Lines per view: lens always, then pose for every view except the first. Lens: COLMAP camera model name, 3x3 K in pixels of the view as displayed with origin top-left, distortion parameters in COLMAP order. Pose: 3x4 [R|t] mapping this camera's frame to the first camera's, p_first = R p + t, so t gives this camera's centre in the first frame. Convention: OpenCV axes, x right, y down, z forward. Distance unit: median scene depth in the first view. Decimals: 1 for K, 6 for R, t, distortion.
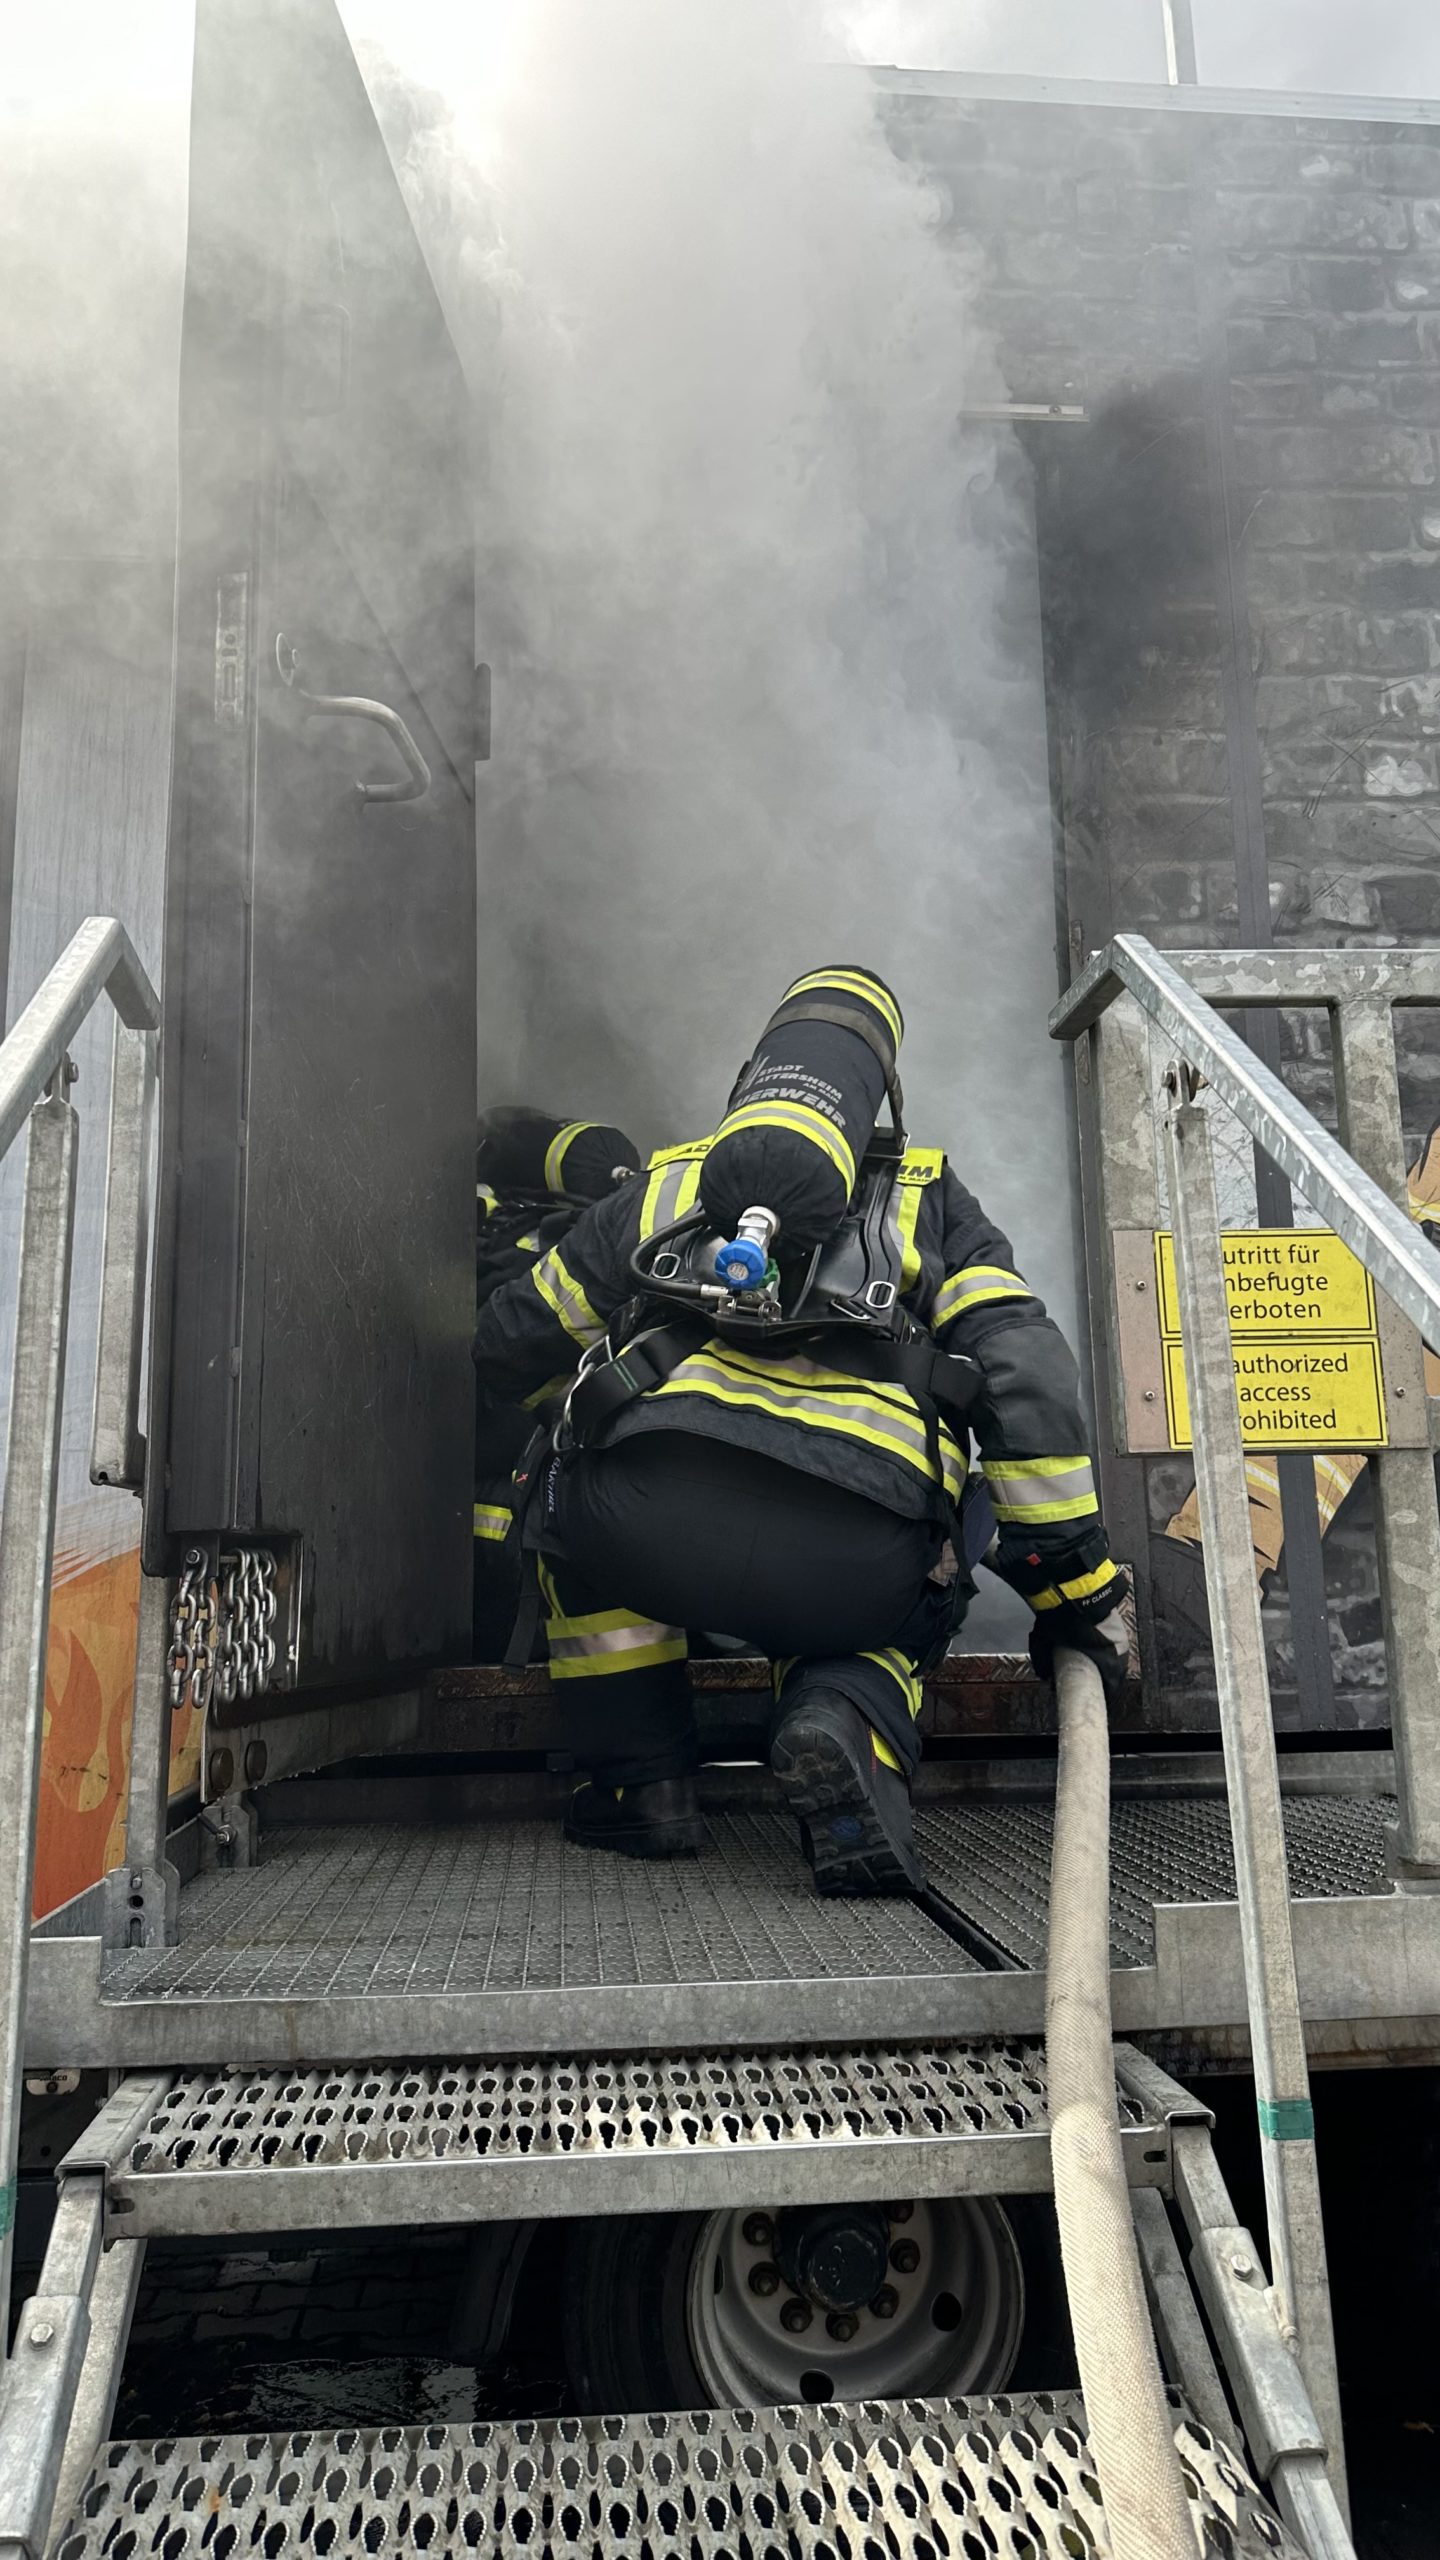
lens RADIAL K [[1794.7, 0, 680.4], [0, 1794.7, 1263.8], [0, 0, 1]] dist [0.004769, -0.024151]
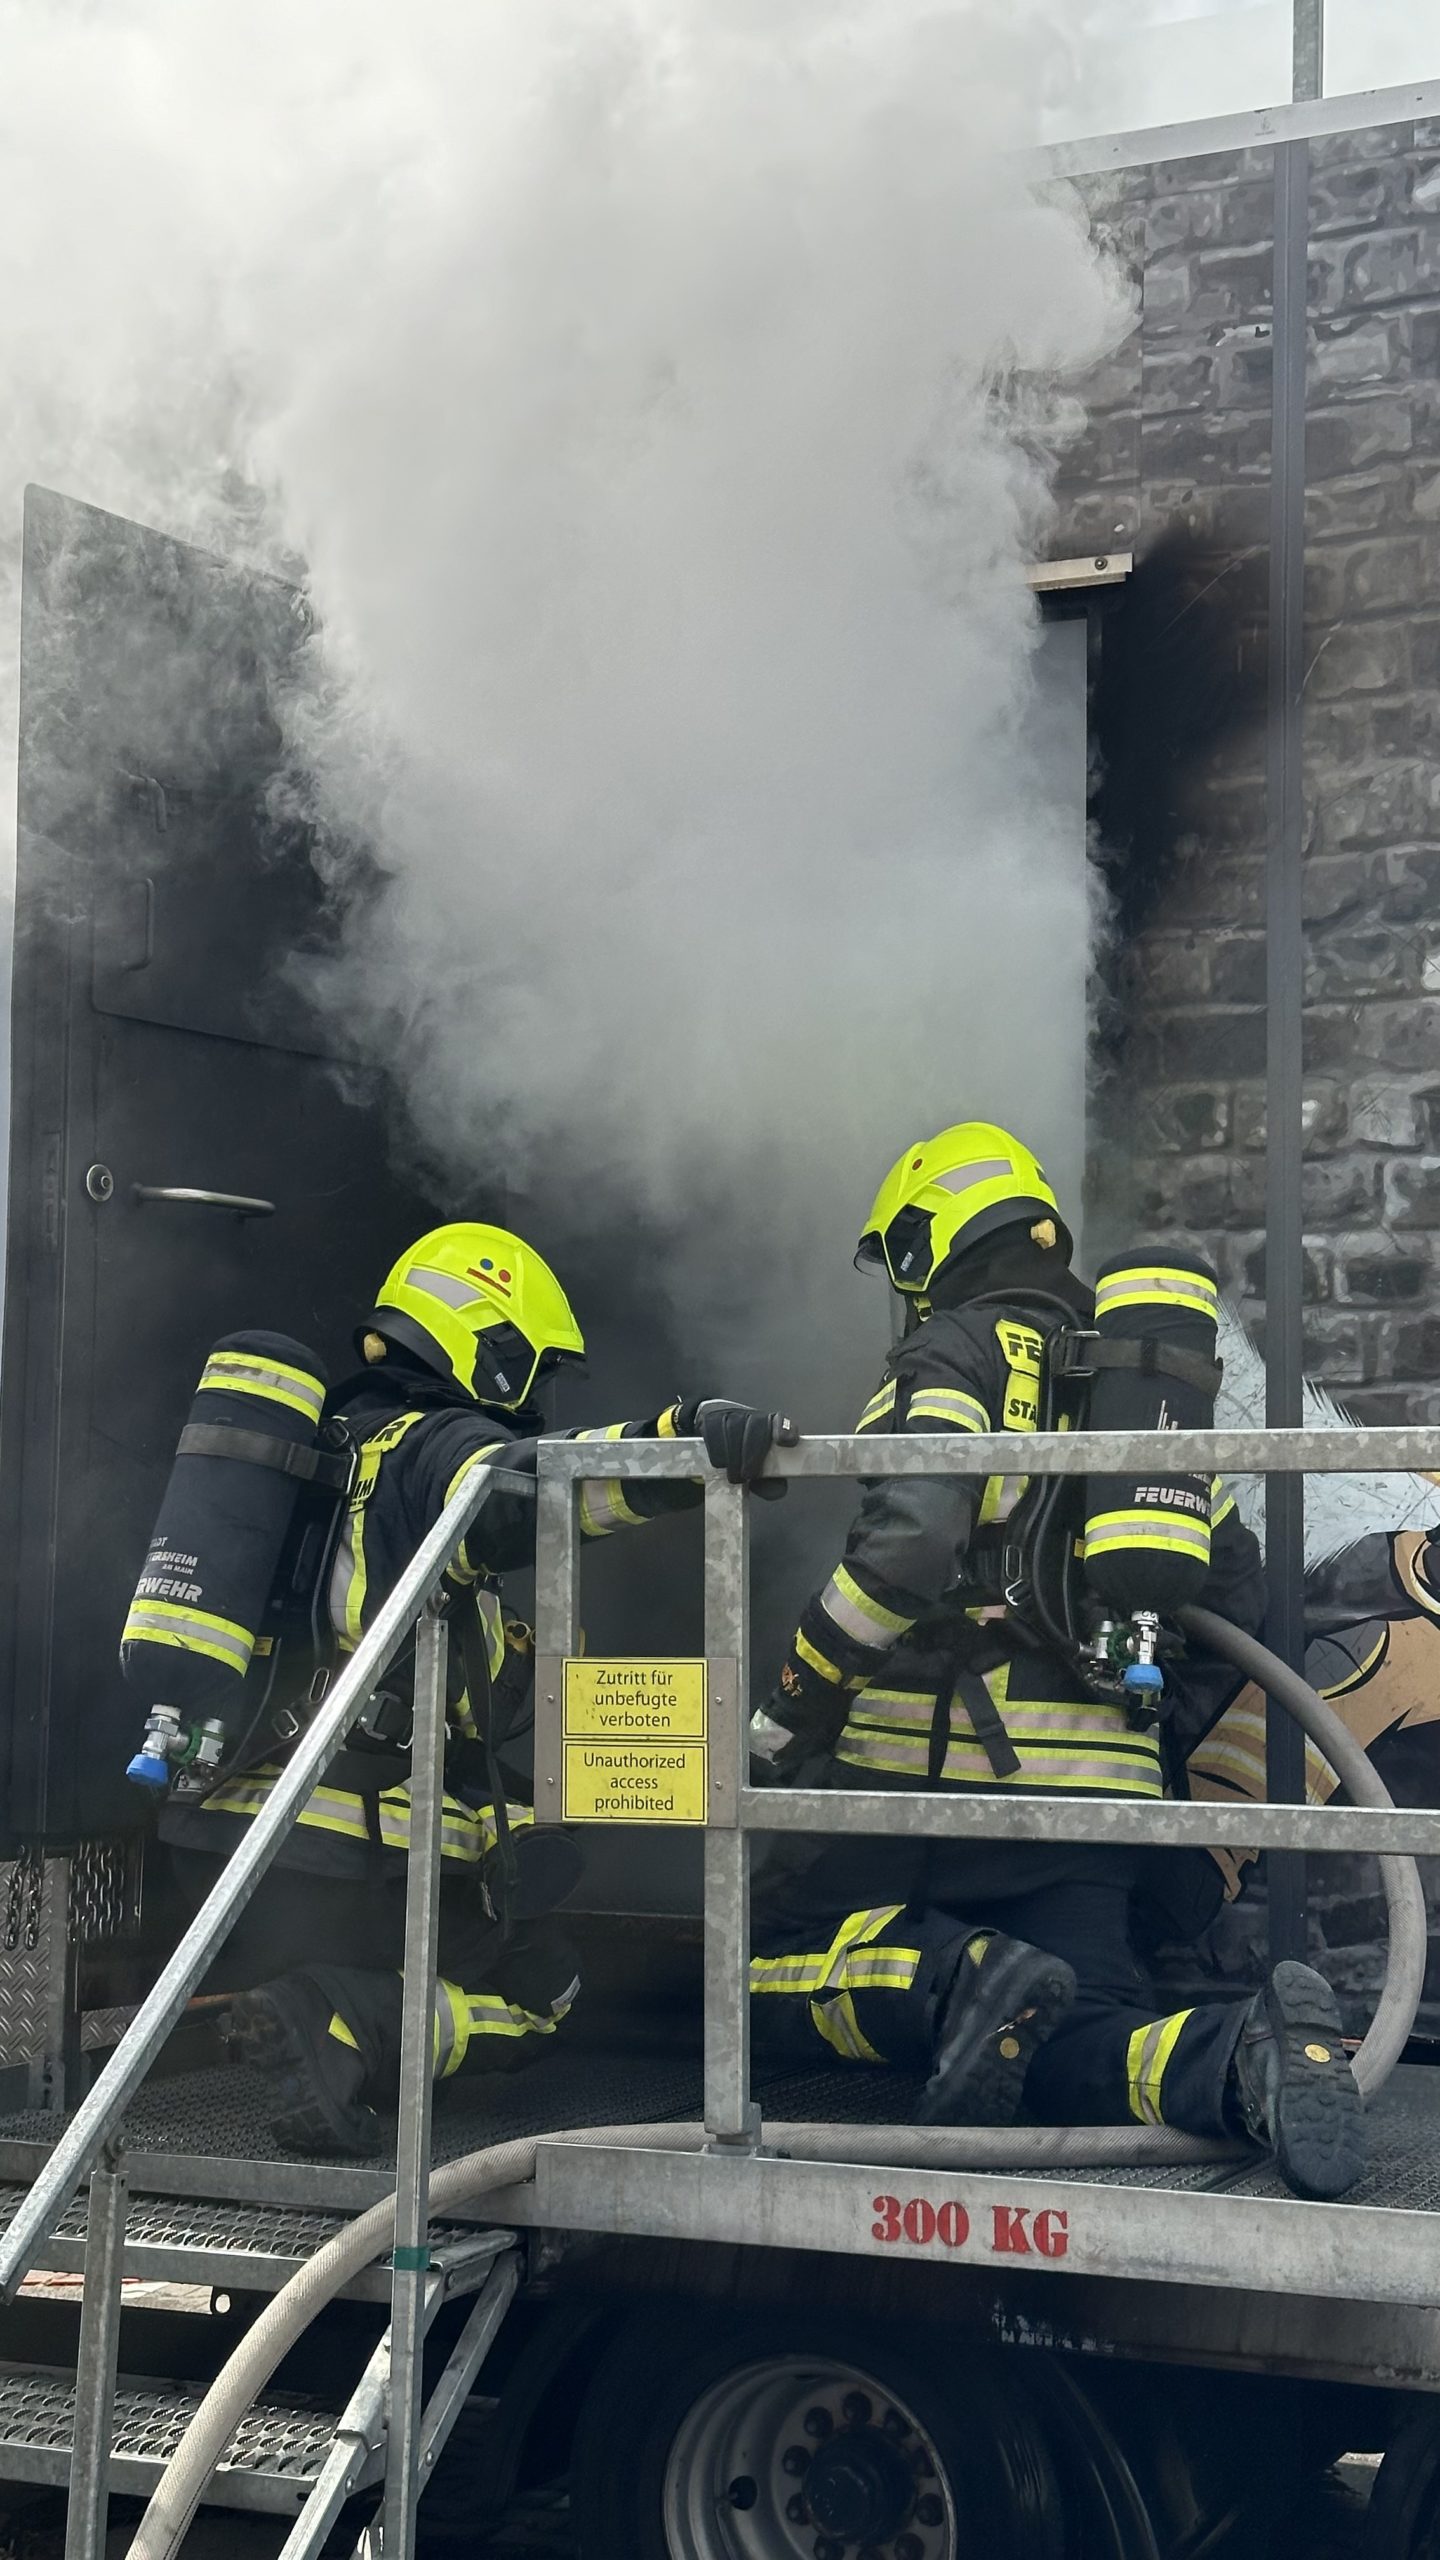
lens RADIAL K [[3577.4, 0, 739.1], [0, 3577.4, 1201.9], [0, 0, 1]] dist [0.062887, 0.000000]
pose [[0.881763, -0.021921, -0.471184, 0.917779], [0.057751, 0.996421, 0.061718, -0.287180], [0.468145, -0.081632, 0.879873, -0.713934]]
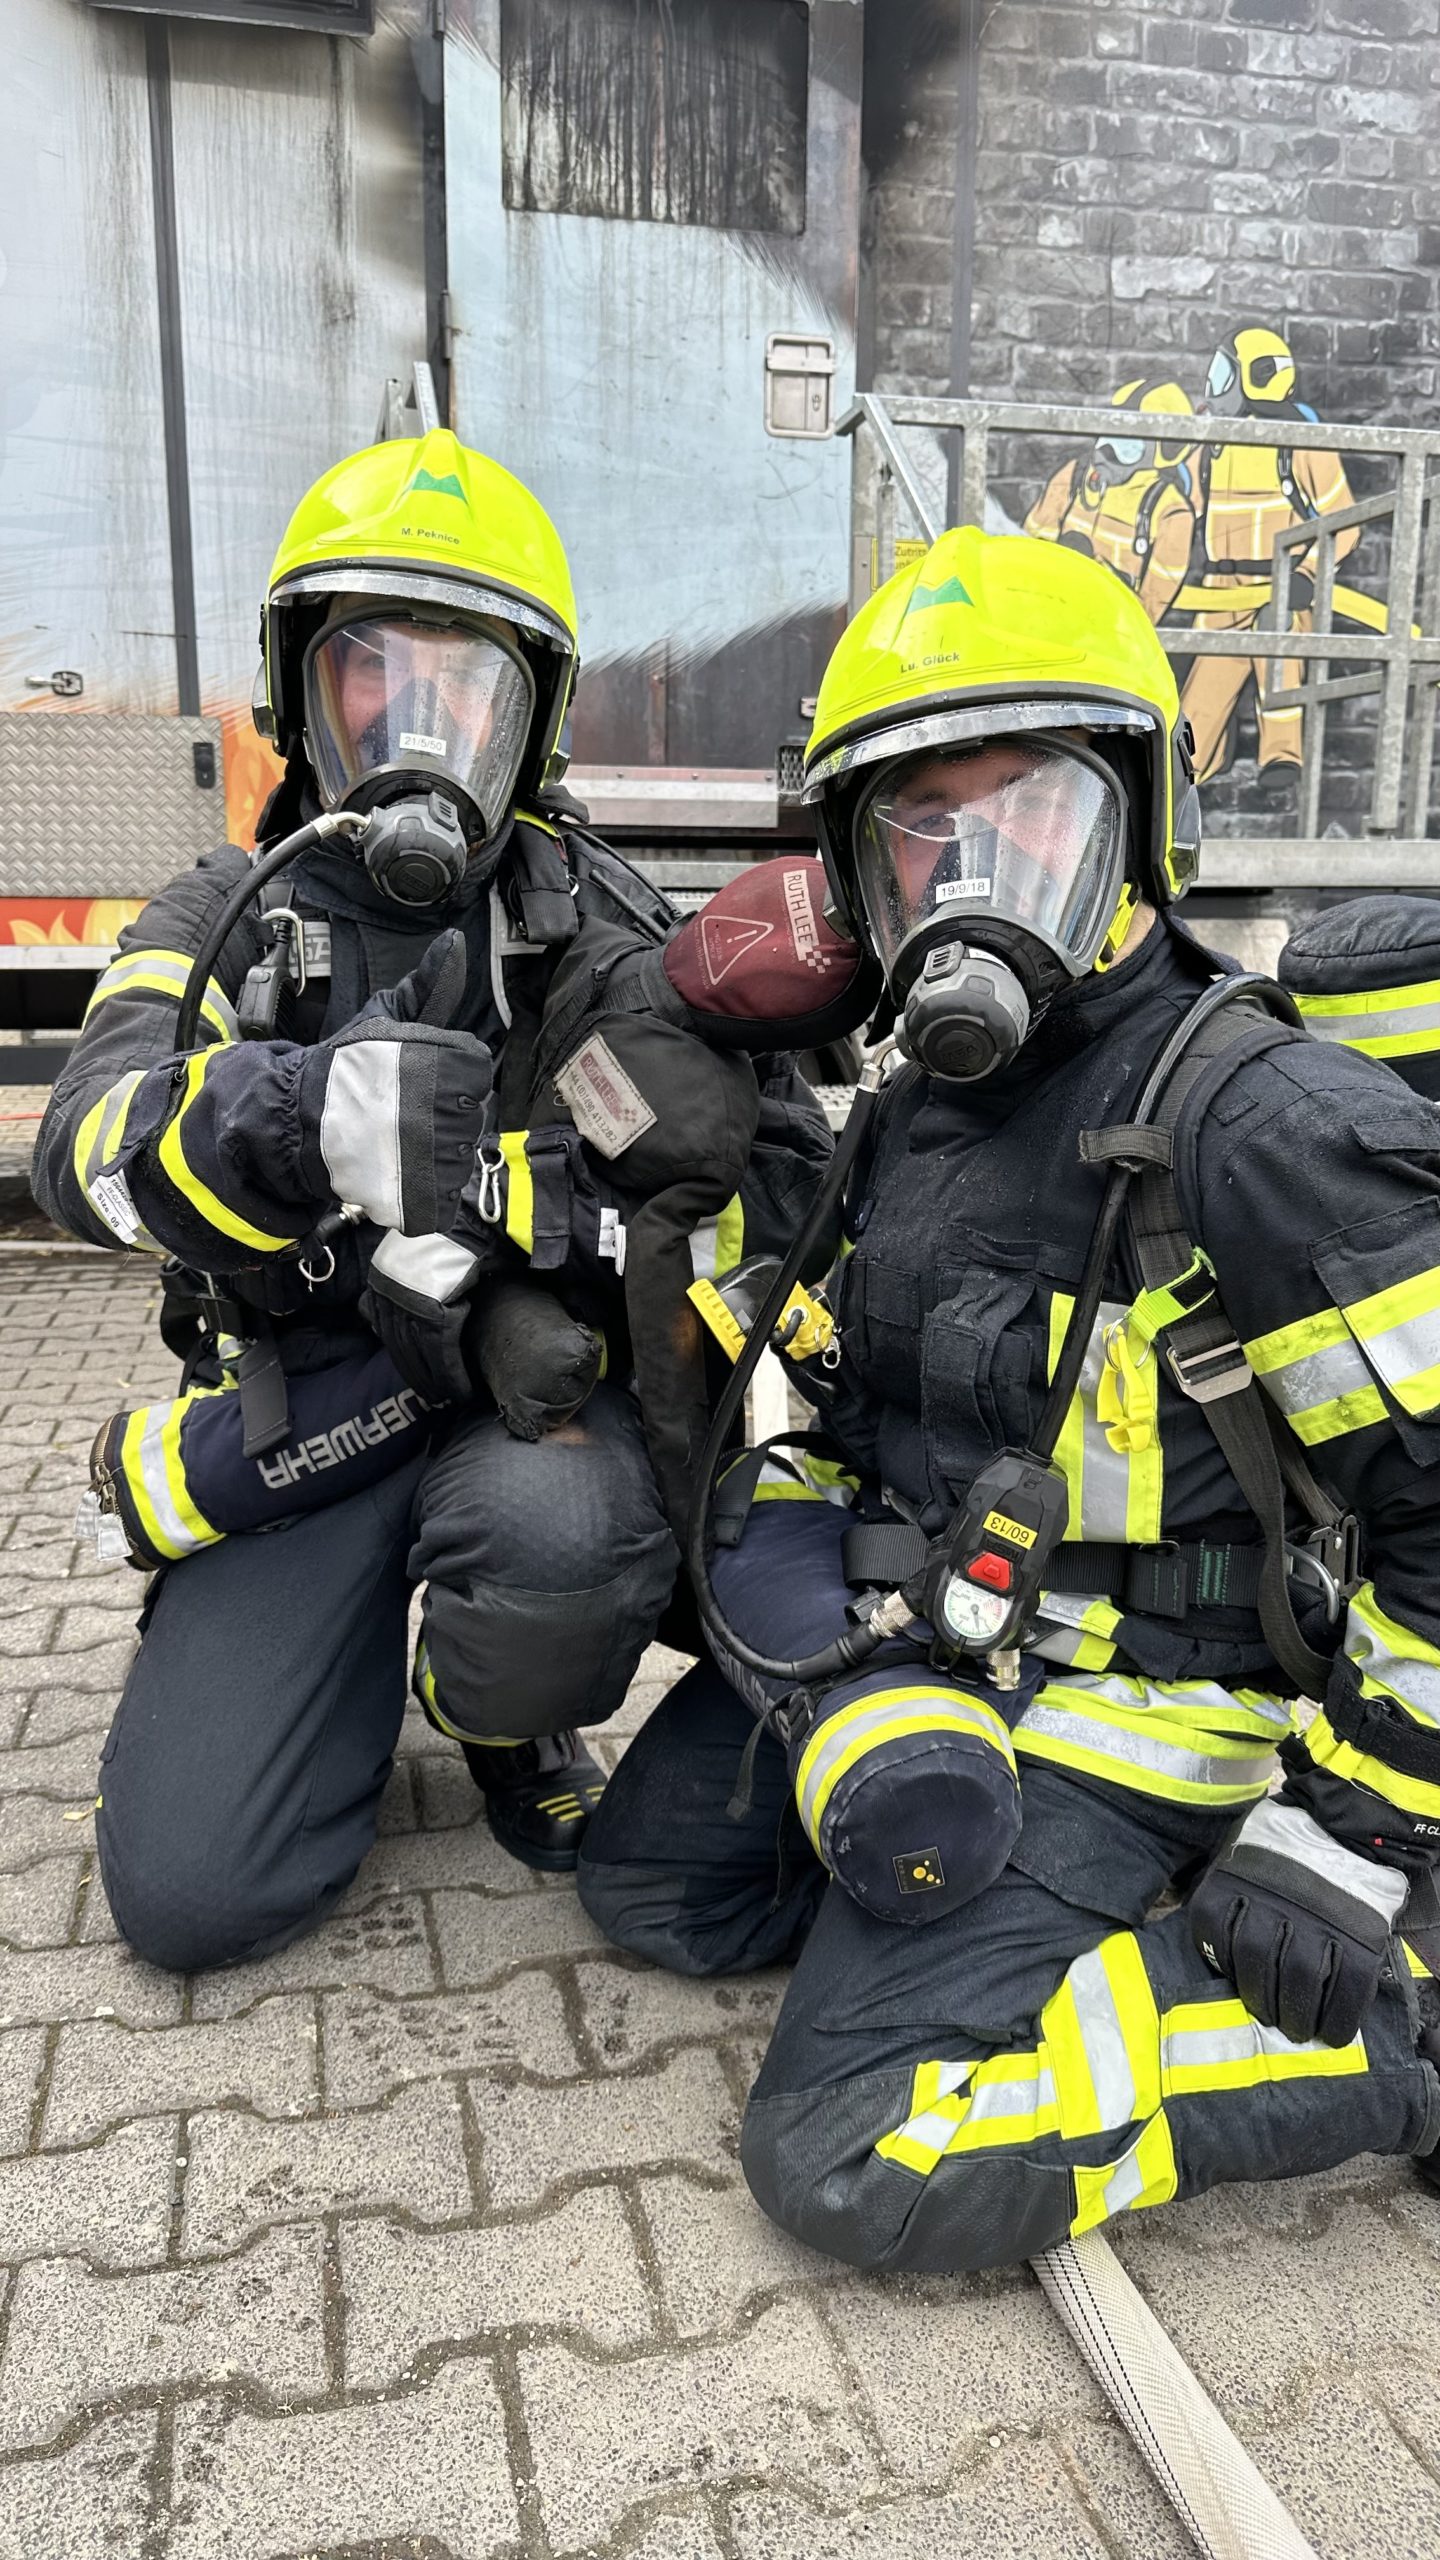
lens RADIAL K [[1794.7, 0, 736.6], [0, 1794.7, 1275.1], [0, 0, 1]] dist [0.004769, -0.024151]
pose [[0.985689, -0.015896, 0.167824, -0.157470], [-0.048821, 0.925962, 0.374446, 0.000508], [-0.161351, -0.377281, 0.911935, -0.736728]]
